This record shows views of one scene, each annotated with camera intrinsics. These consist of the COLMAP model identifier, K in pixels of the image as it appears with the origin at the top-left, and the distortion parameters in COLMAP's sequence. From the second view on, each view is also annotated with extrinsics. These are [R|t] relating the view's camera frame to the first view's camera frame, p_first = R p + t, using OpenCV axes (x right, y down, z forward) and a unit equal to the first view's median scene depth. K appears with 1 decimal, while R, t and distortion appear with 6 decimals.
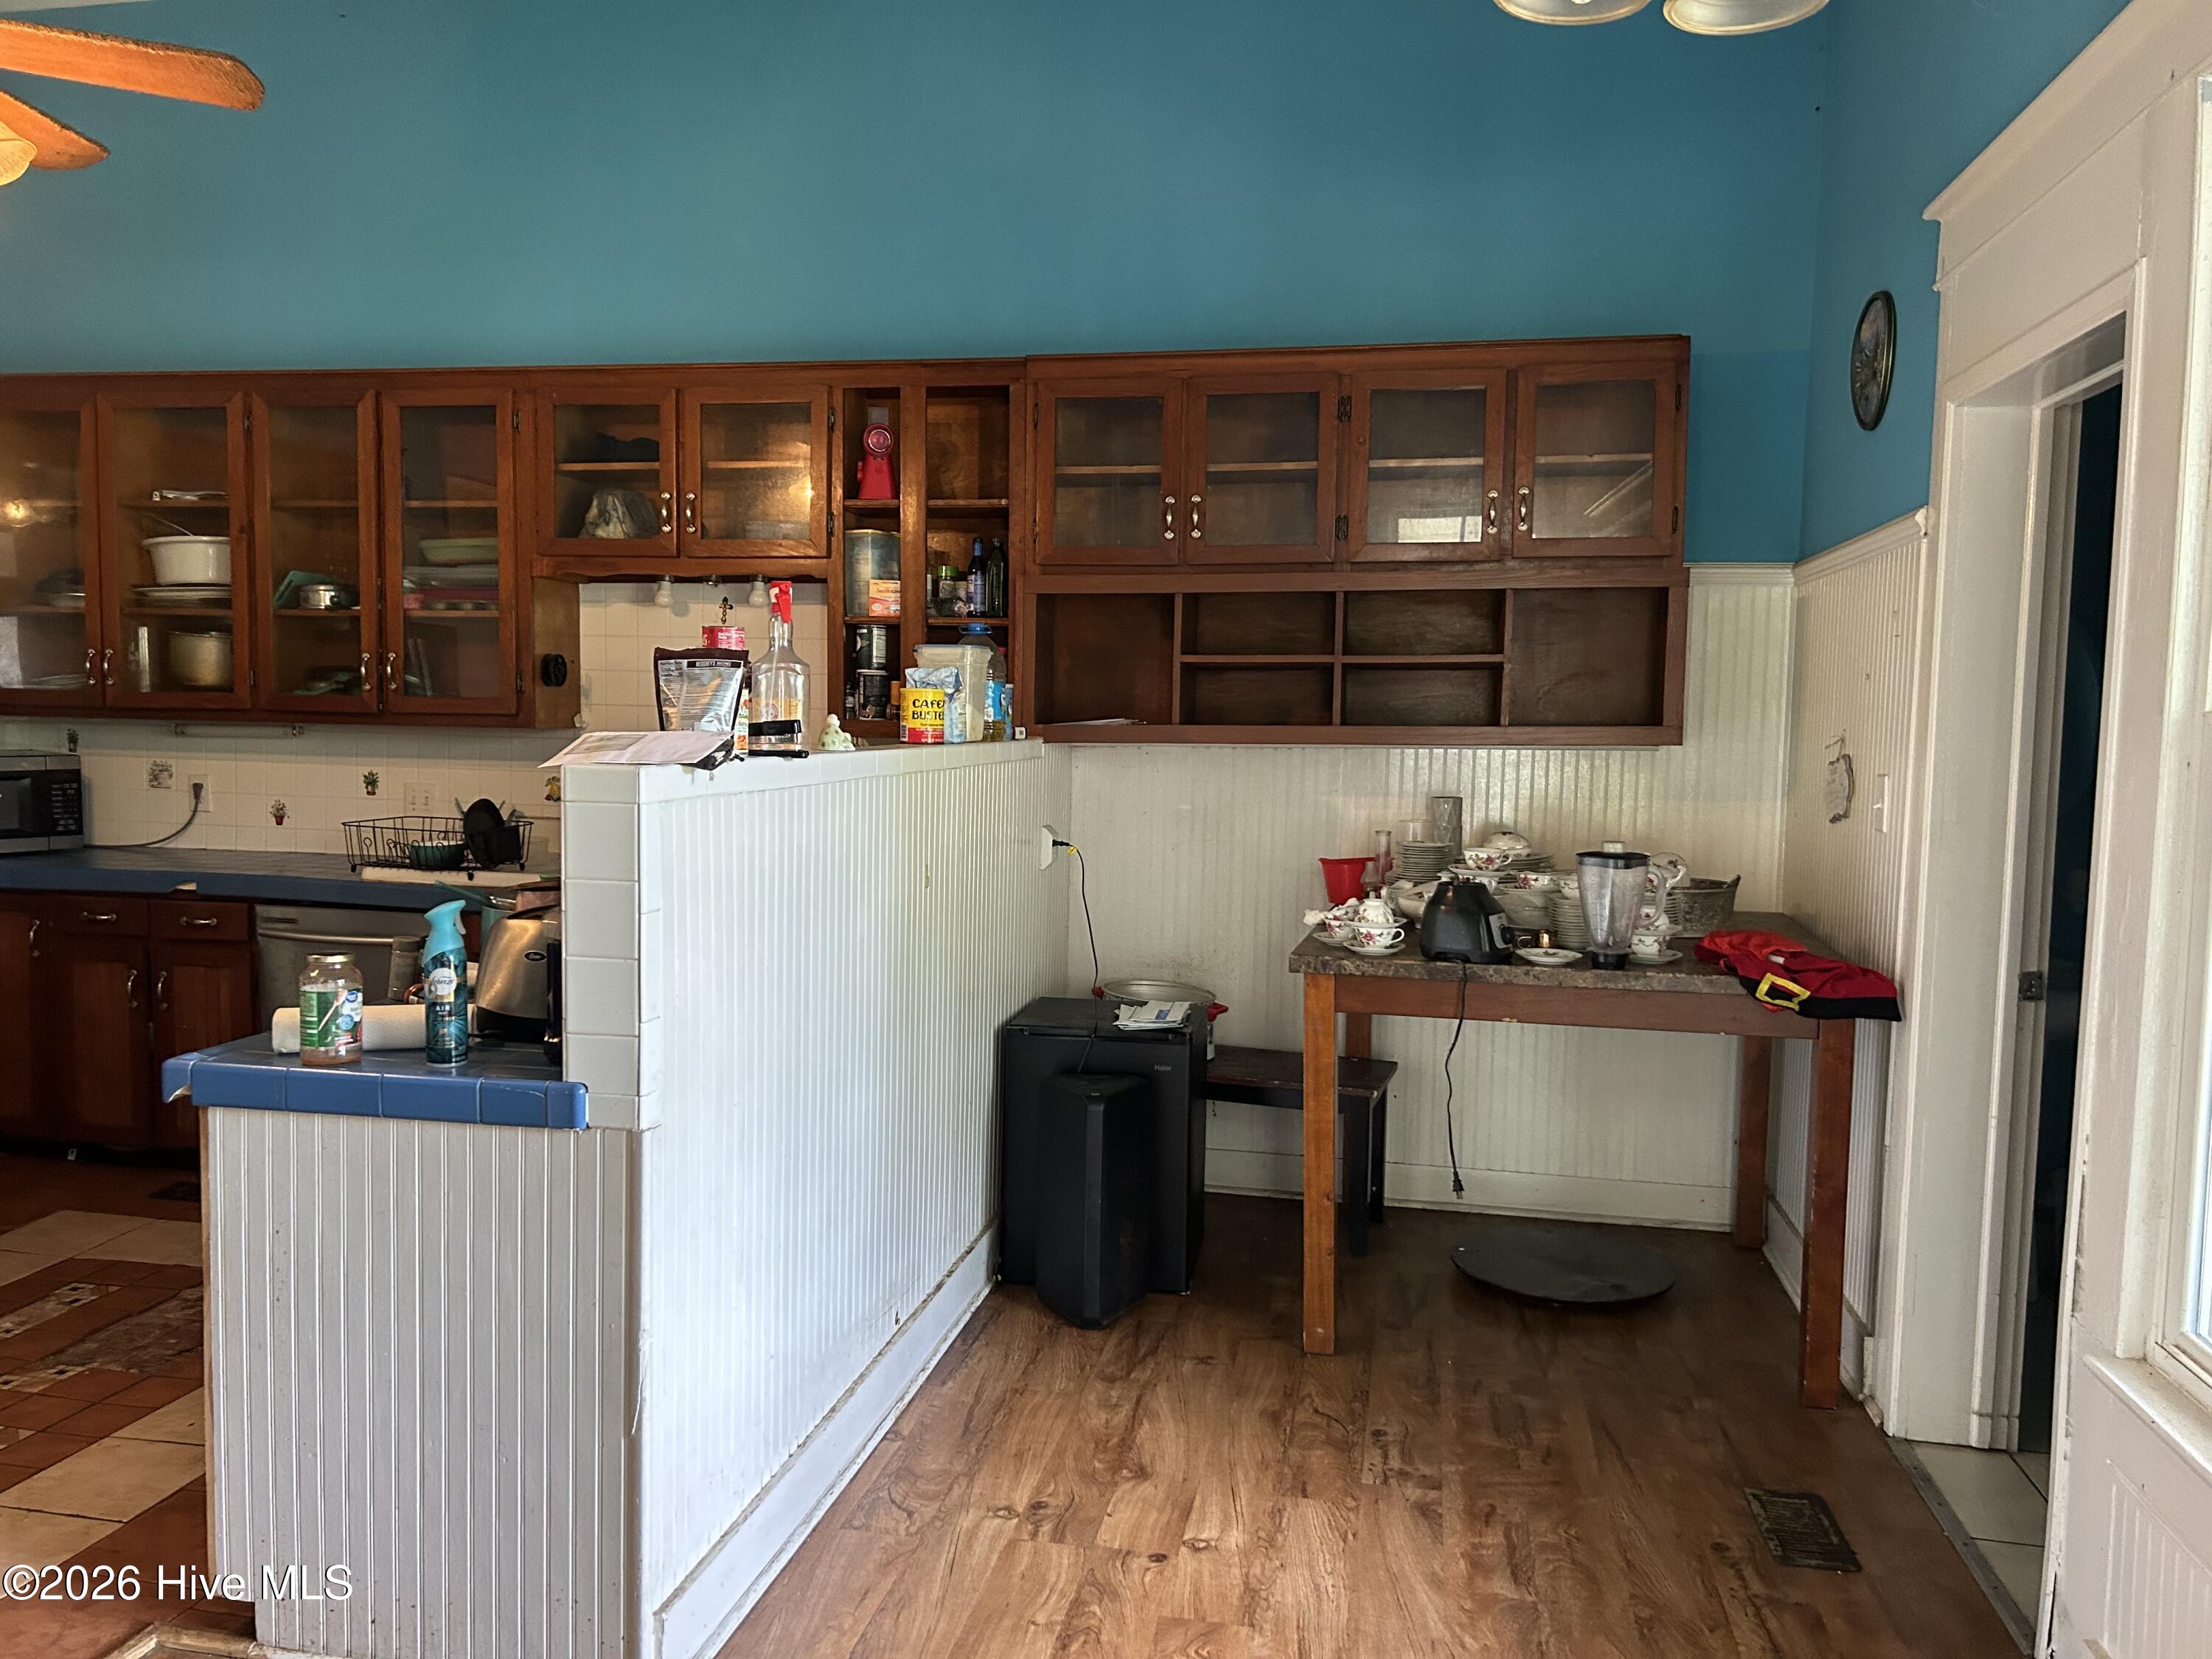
lens RADIAL K [[1664.4, 0, 1099.0], [0, 1664.4, 828.5], [0, 0, 1]] dist [0.043718, -0.029174]
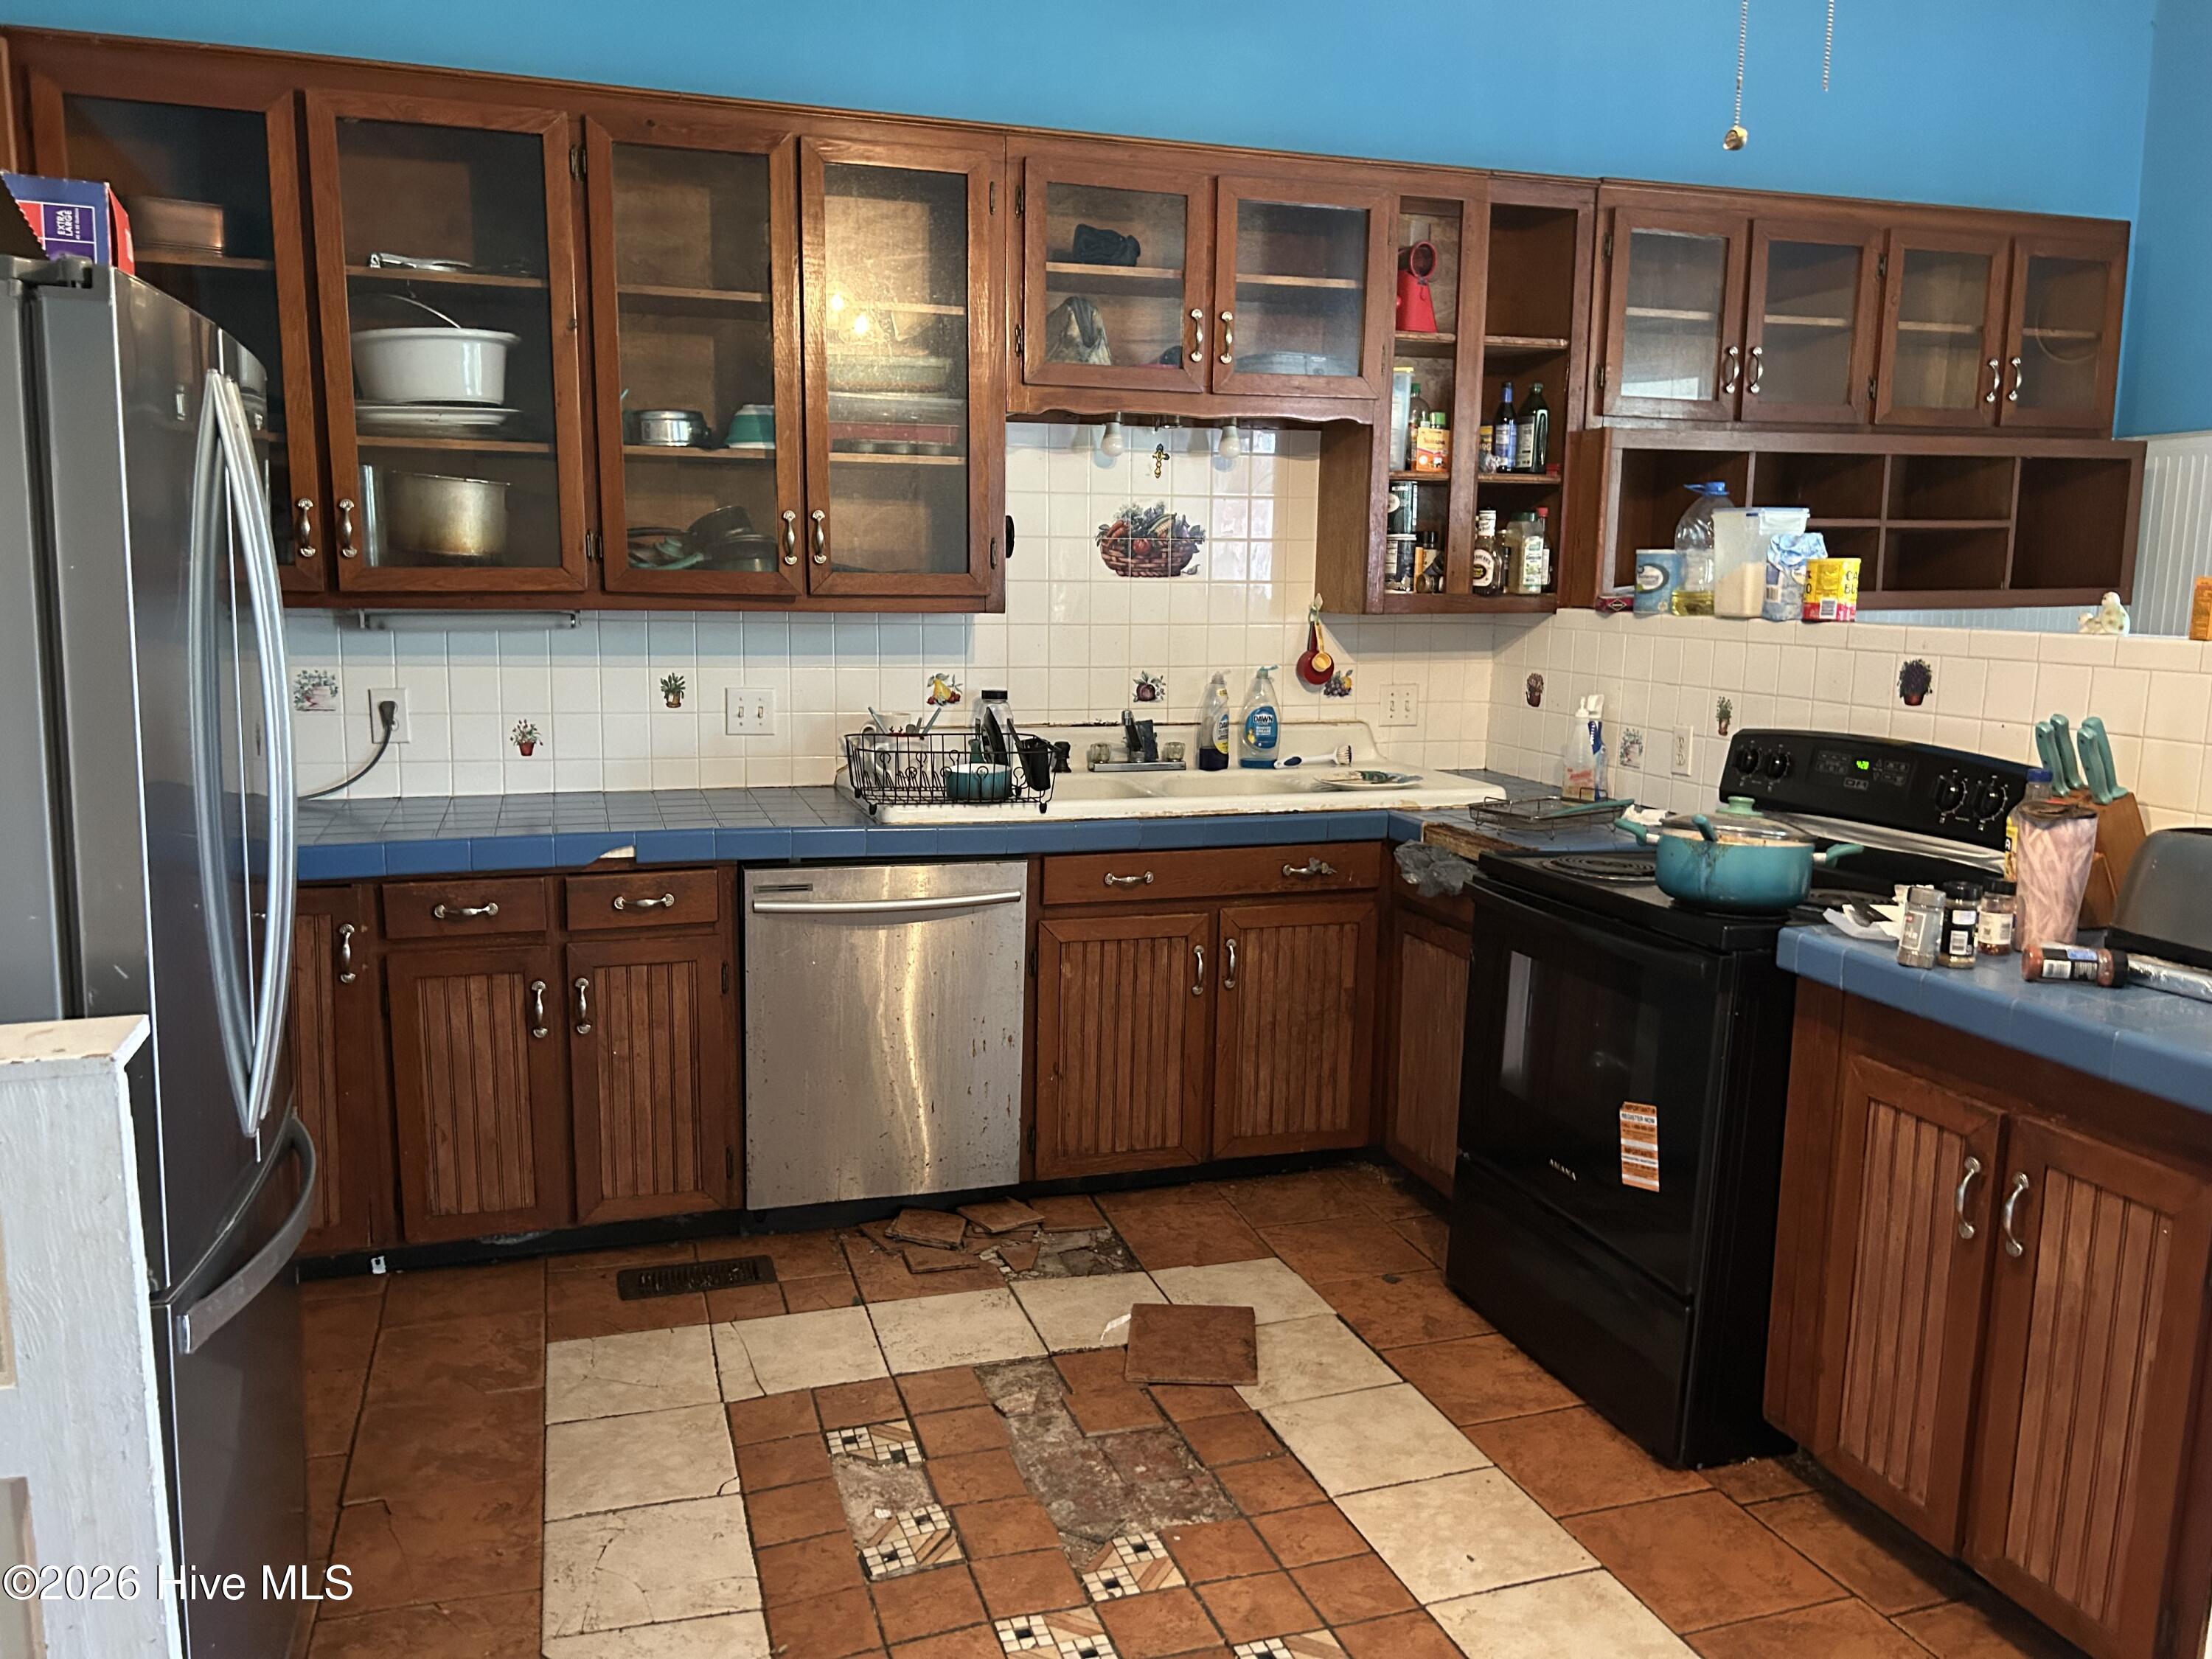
lens RADIAL K [[1664.4, 0, 1101.8], [0, 1664.4, 832.0], [0, 0, 1]] dist [0.043718, -0.029174]
pose [[0.877147, -0.083008, 0.472993, -0.659441], [0.040255, 0.994191, 0.099823, -0.033080], [-0.478531, -0.068519, 0.875393, 0.291325]]
